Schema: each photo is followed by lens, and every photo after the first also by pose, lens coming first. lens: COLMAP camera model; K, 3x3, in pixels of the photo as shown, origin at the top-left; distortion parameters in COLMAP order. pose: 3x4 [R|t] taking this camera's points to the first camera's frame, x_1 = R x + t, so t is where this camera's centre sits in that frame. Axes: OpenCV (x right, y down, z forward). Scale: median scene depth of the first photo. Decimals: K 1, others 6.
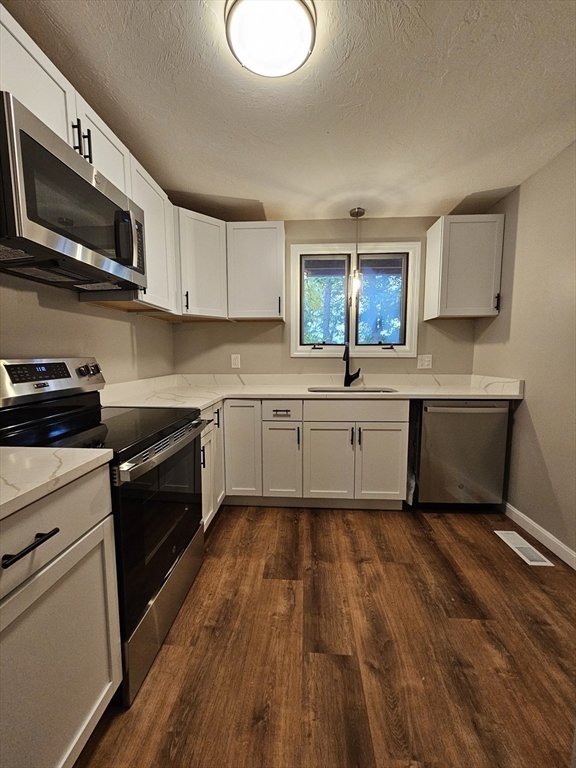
lens RADIAL K [[312.6, 0, 286.7], [0, 312.6, 386.0], [0, 0, 1]] dist [-0.003090, 0.000855]
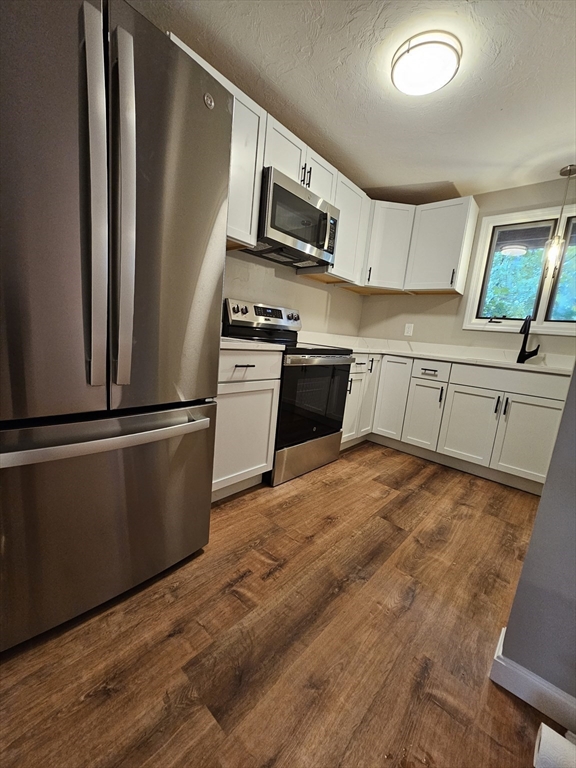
lens RADIAL K [[312.6, 0, 286.5], [0, 312.6, 385.2], [0, 0, 1]] dist [-0.003090, 0.000855]
pose [[0.778668, 0.179366, -0.601252, 0.296965], [-0.157503, 0.983463, 0.089410, 0.124155], [0.607346, 0.025079, 0.794041, -0.236315]]
